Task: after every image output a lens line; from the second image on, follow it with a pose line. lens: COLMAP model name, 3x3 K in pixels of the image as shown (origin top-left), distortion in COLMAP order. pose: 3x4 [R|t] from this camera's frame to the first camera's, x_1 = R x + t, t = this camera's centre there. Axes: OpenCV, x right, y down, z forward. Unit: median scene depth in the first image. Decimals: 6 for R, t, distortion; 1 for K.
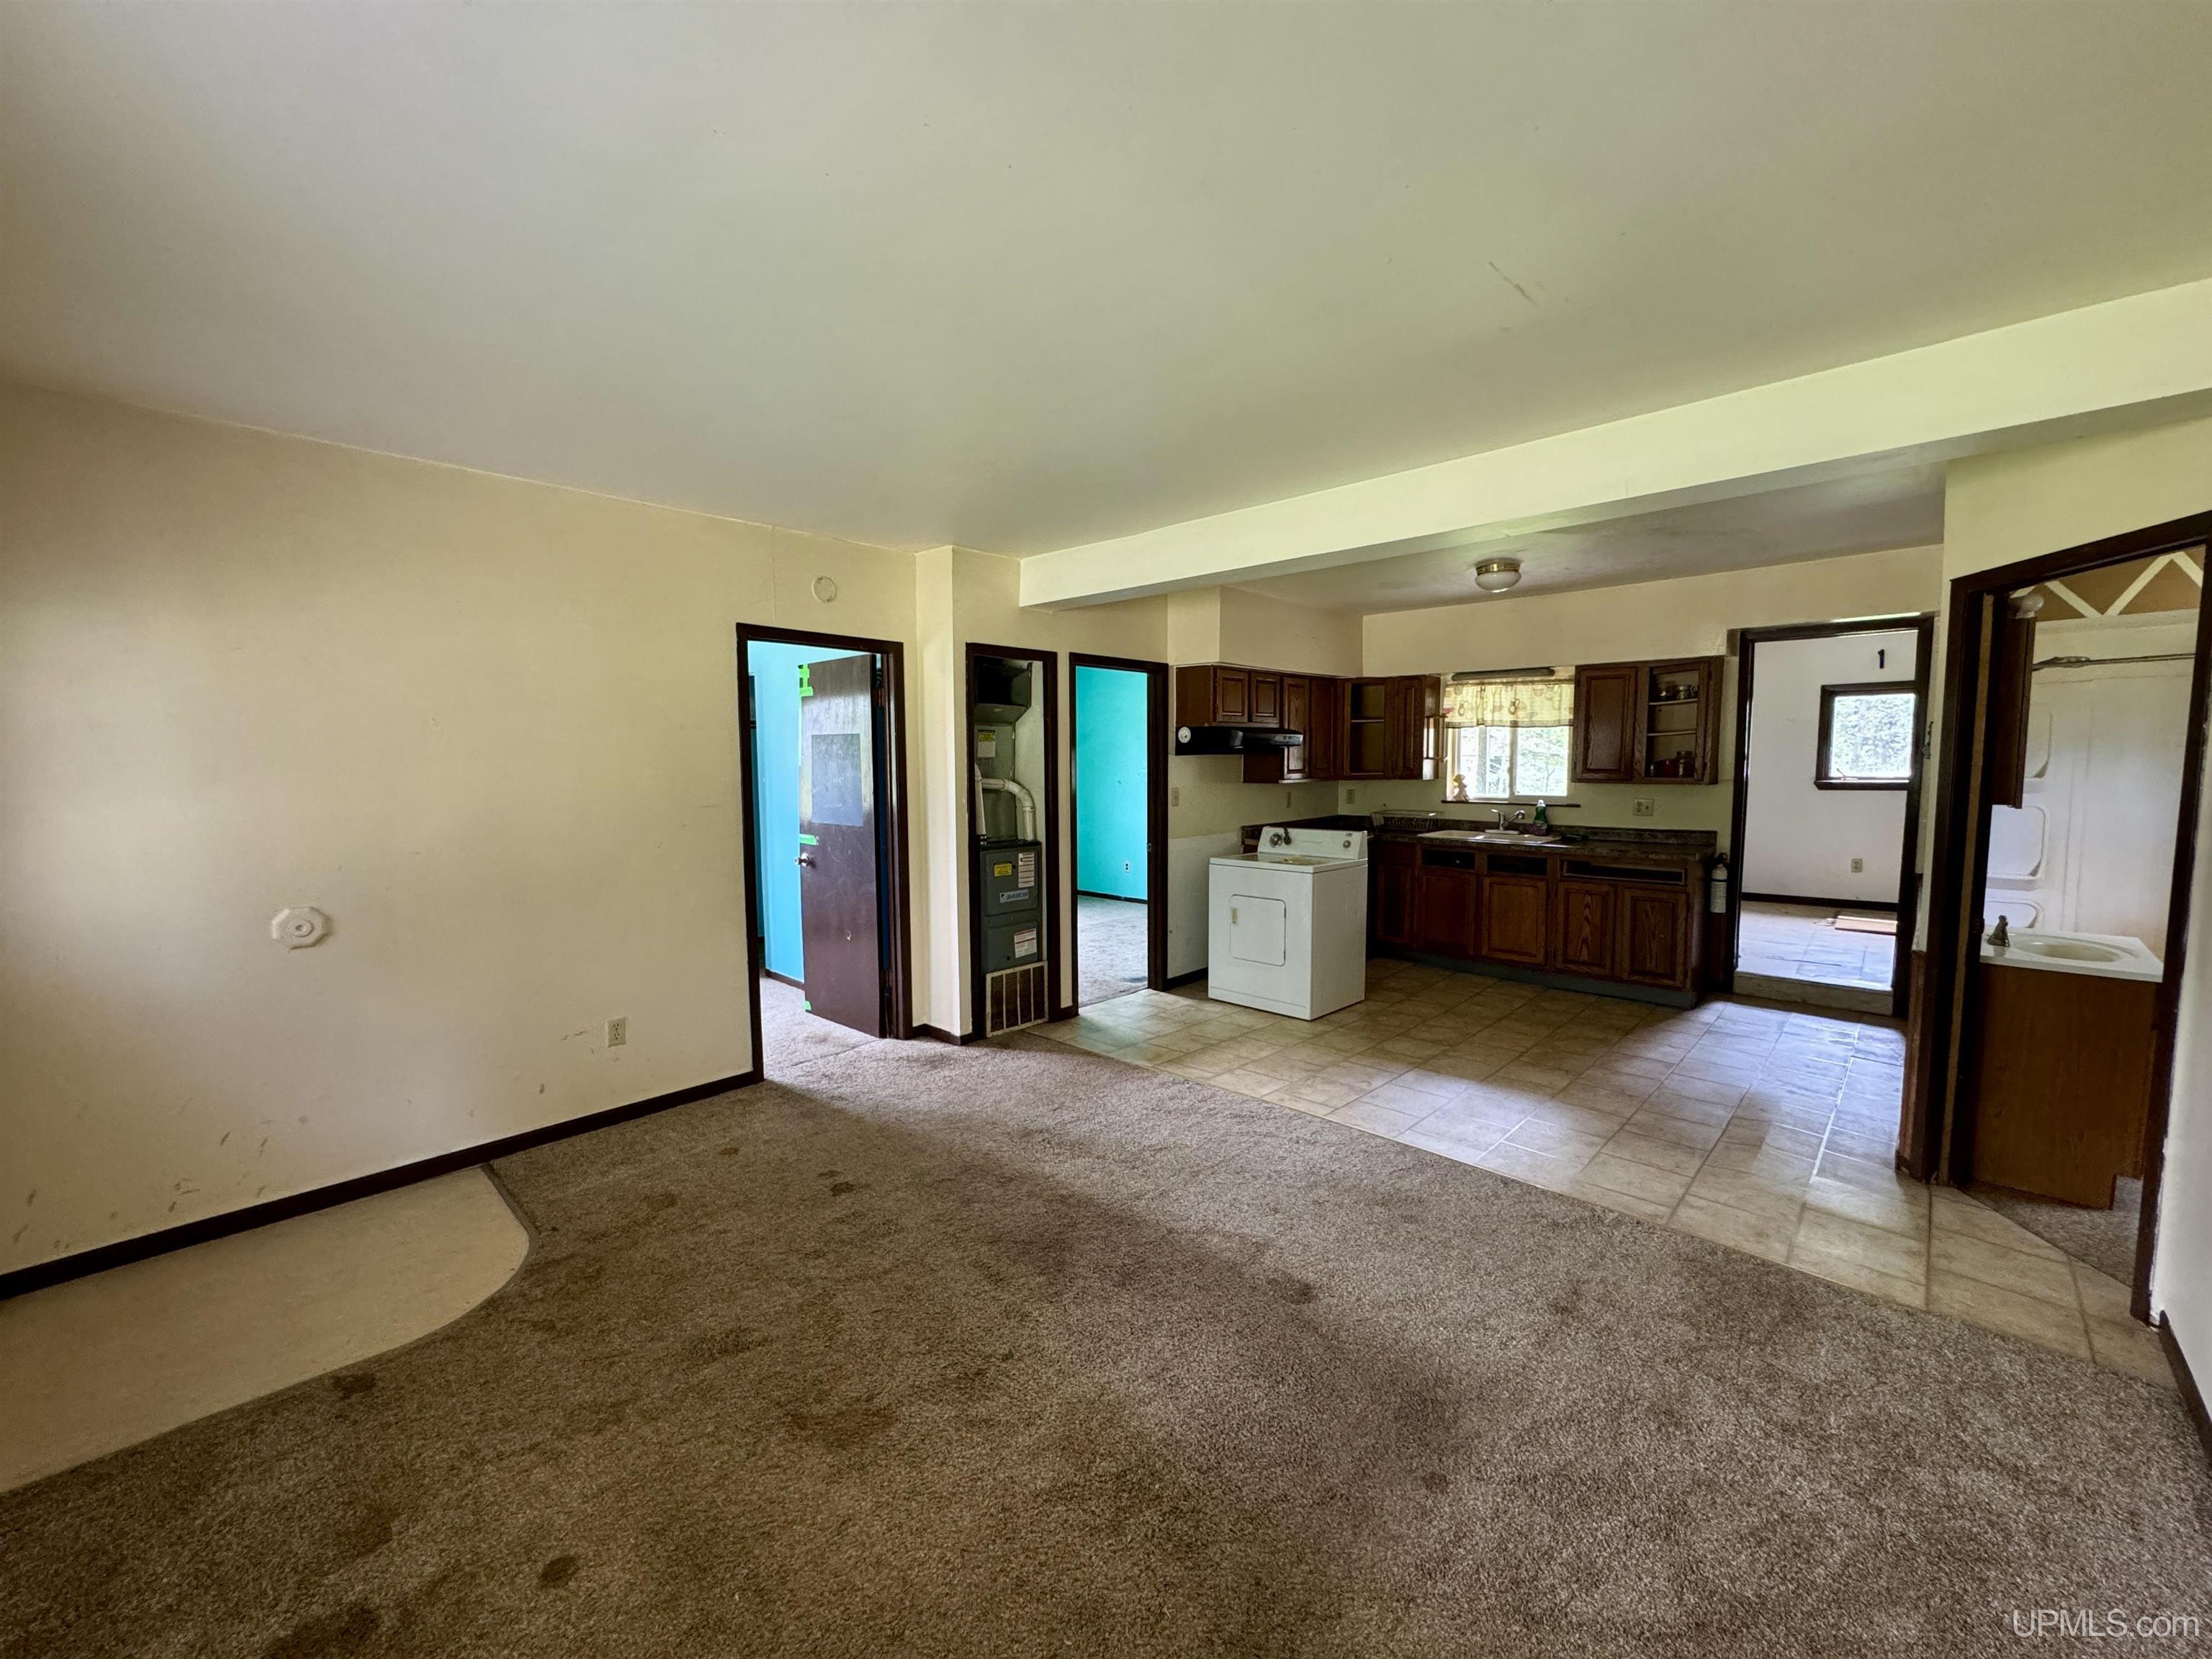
lens RADIAL K [[870.7, 0, 1112.2], [0, 870.7, 830.3], [0, 0, 1]] dist [-0.002410, -0.000008]
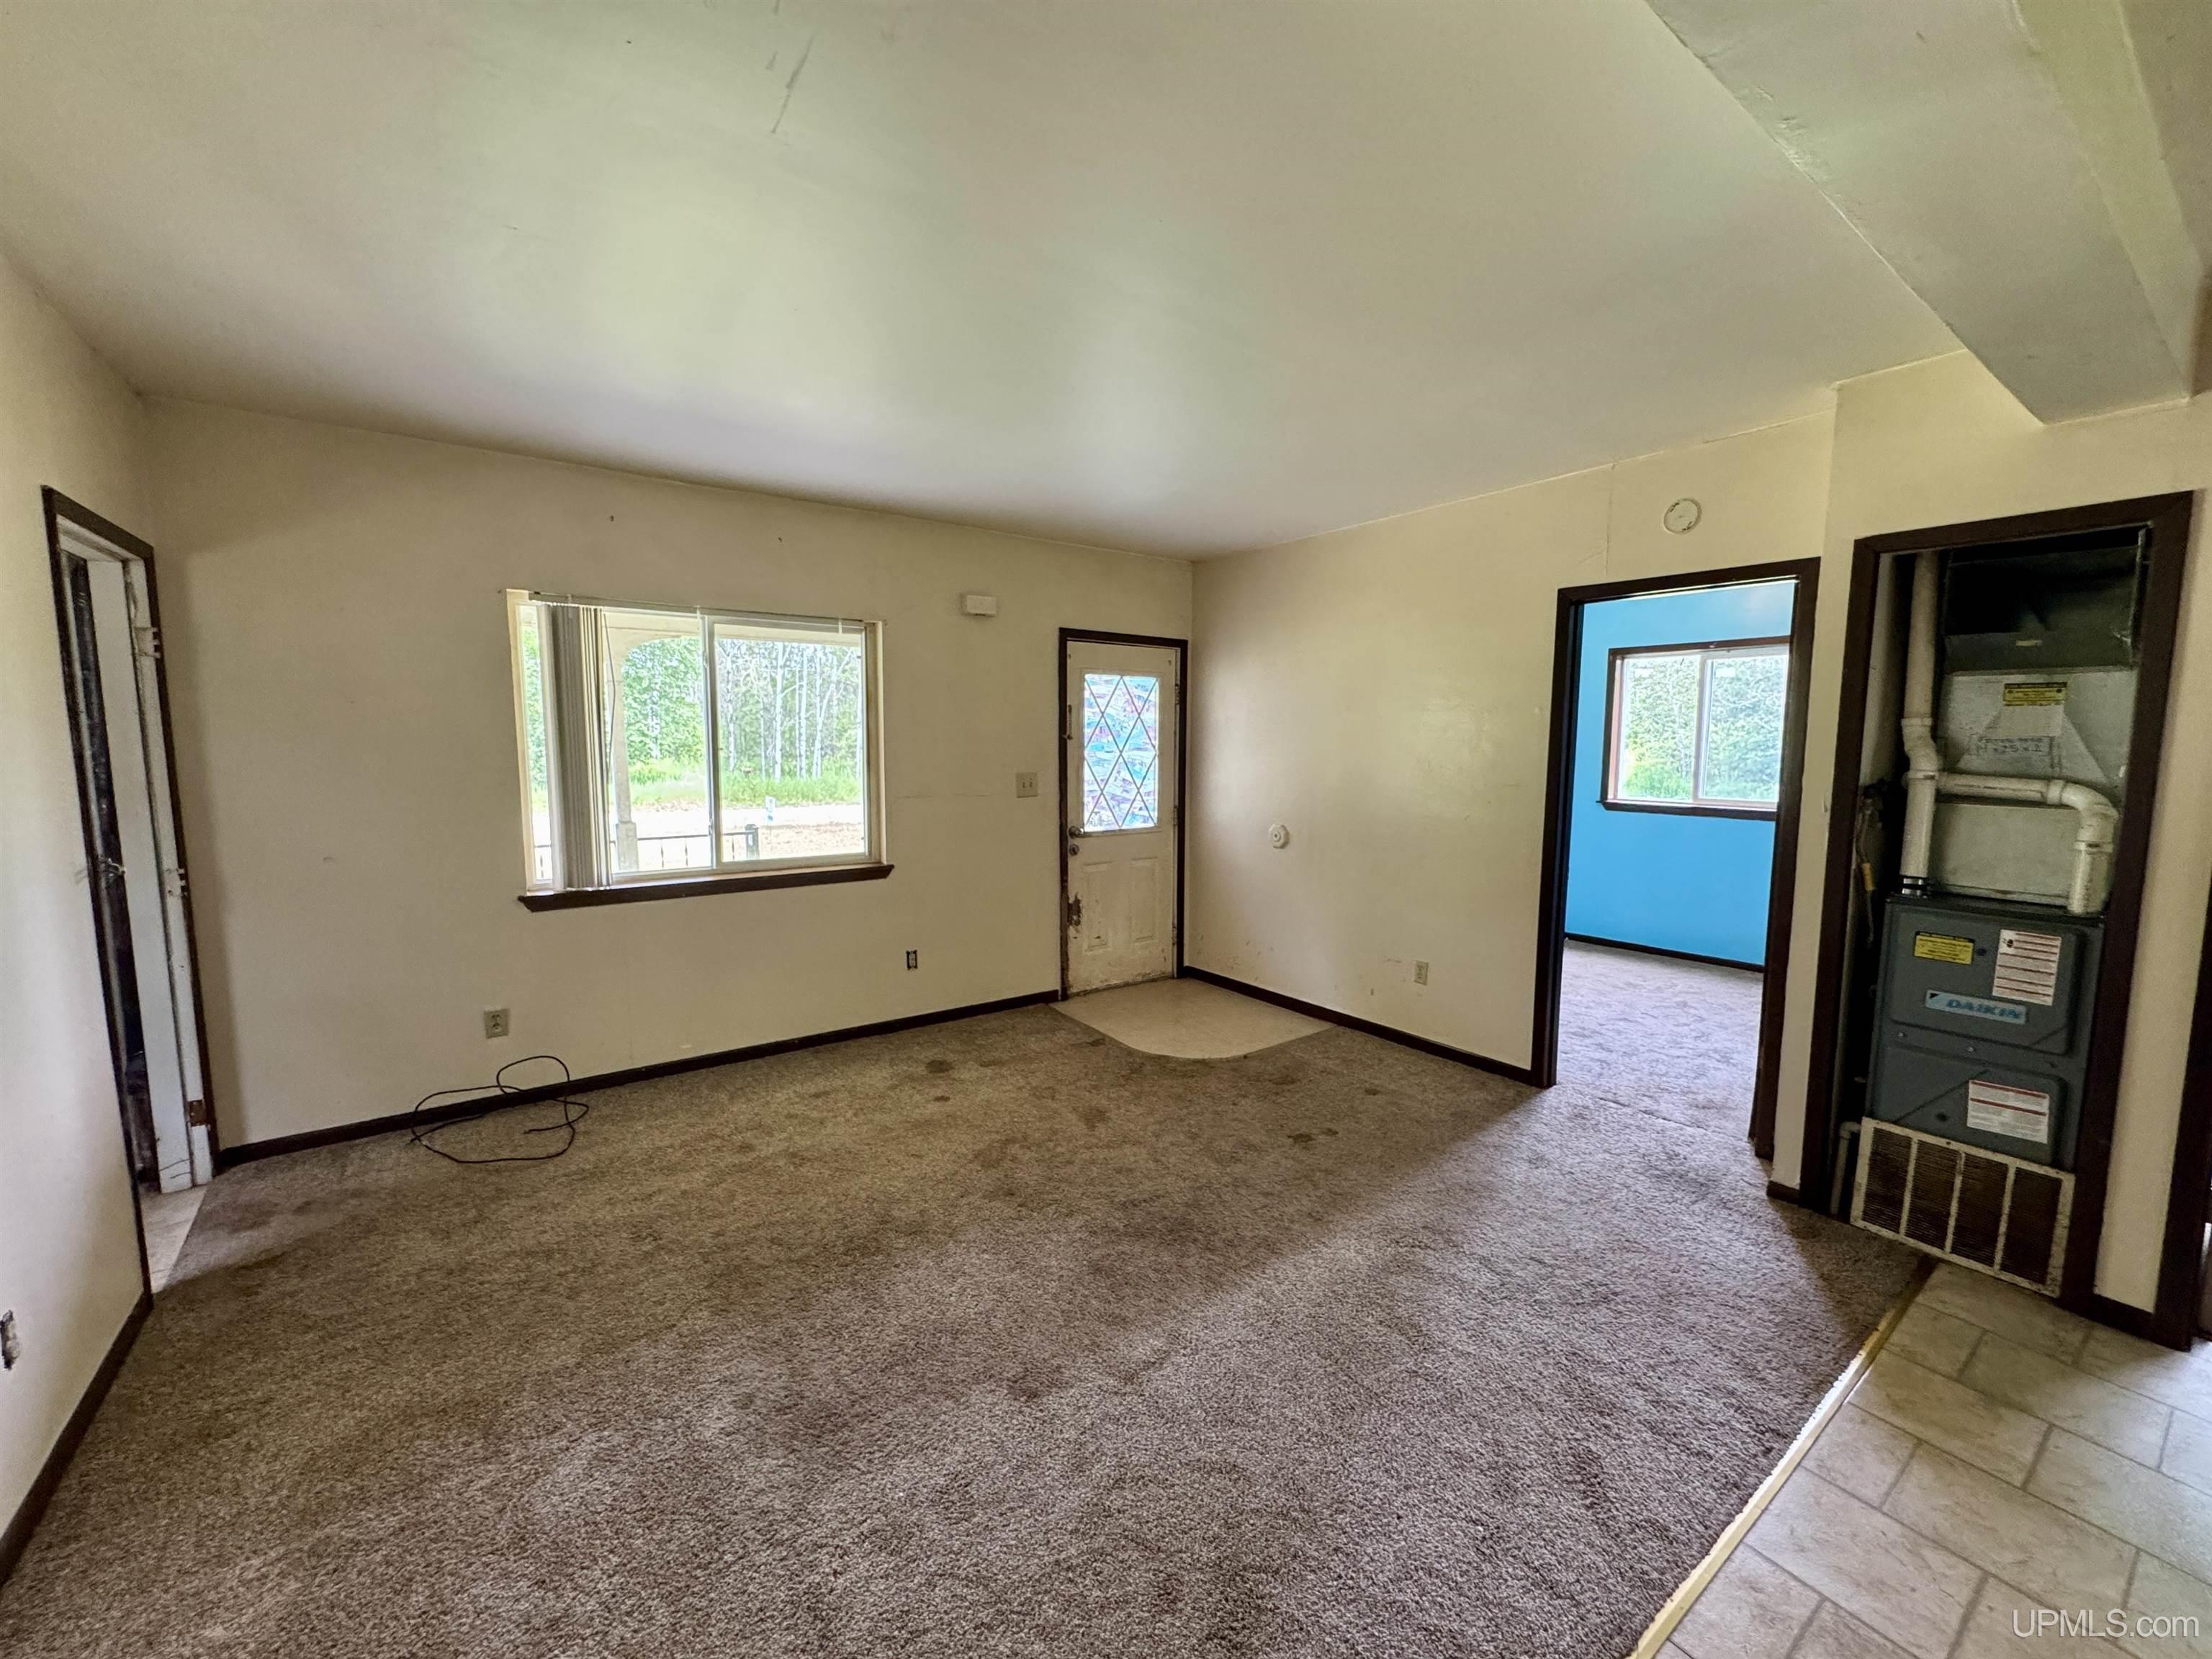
lens RADIAL K [[888.8, 0, 1108.8], [0, 888.8, 832.0], [0, 0, 1]] dist [-0.002190, 0.000080]
pose [[-0.183377, 0.110009, -0.976868, 0.434429], [-0.081975, 0.988546, 0.126713, -0.046256], [0.979619, 0.103315, -0.172259, 0.523064]]
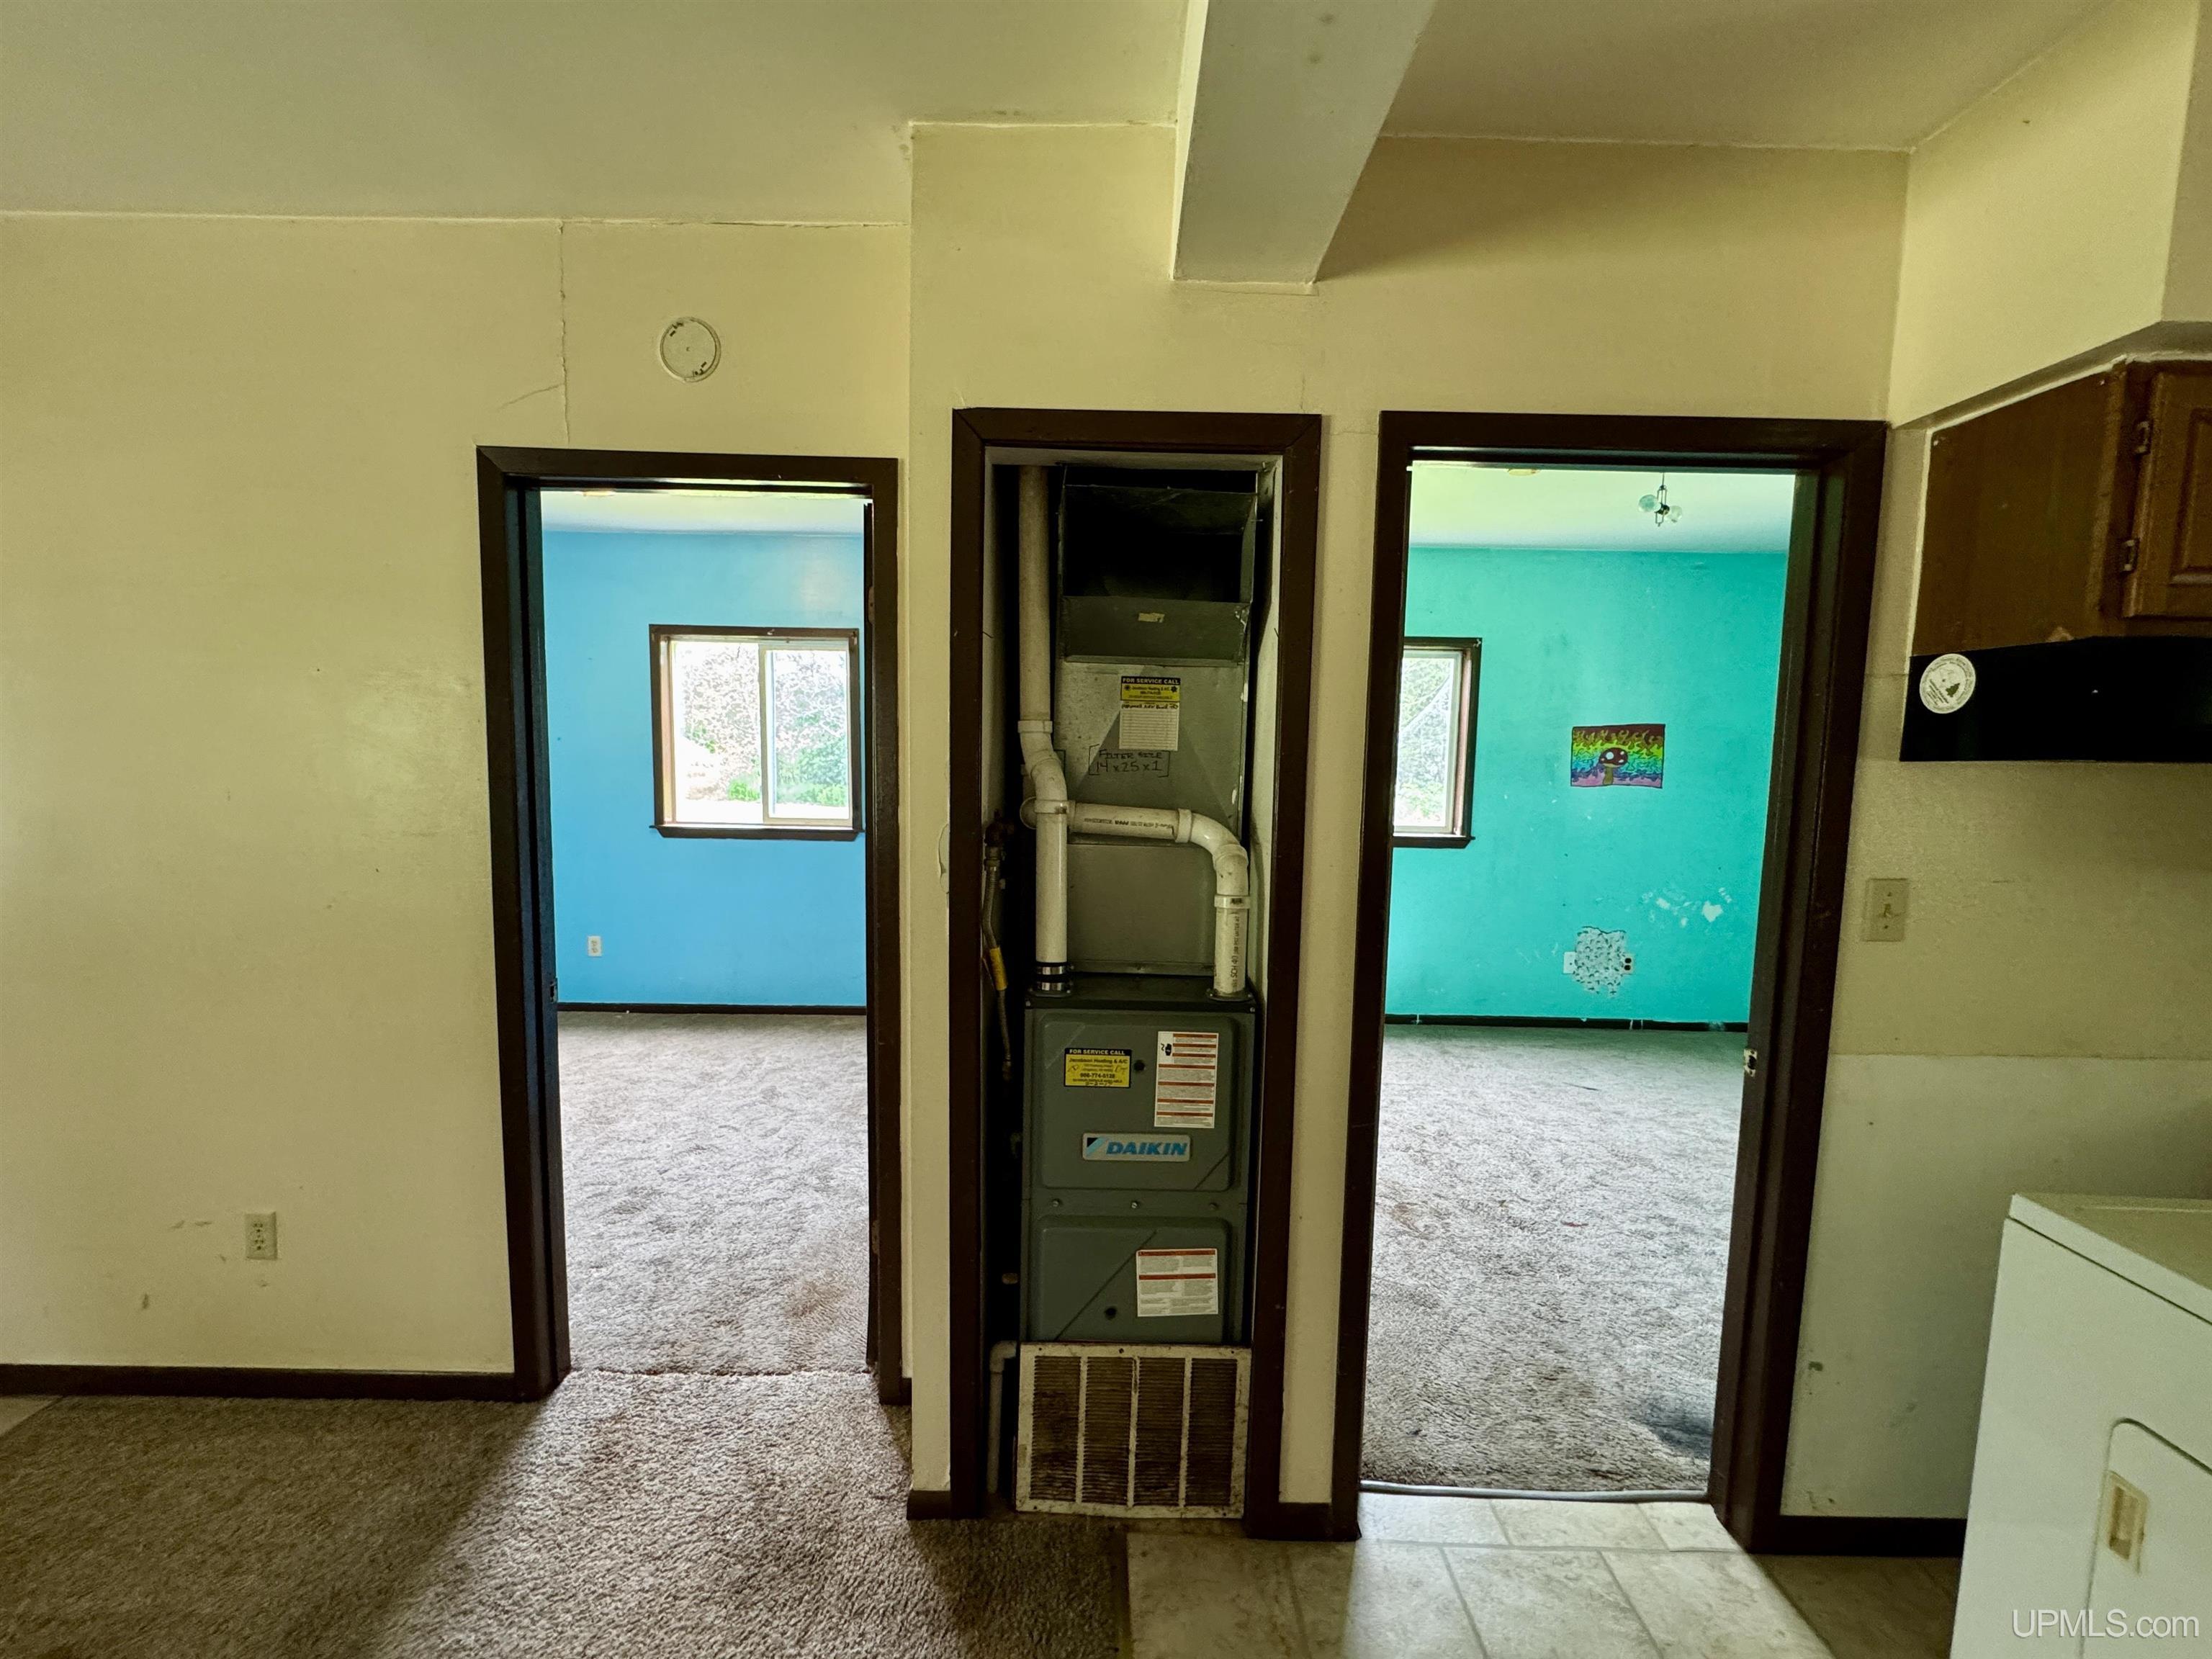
lens RADIAL K [[886.5, 0, 1100.8], [0, 886.5, 829.8], [0, 0, 1]] dist [-0.003834, 0.000534]
pose [[0.681490, 0.084012, -0.726989, 0.113295], [-0.082573, 0.995872, 0.037679, -0.057650], [0.727154, 0.034351, 0.685615, 0.669802]]
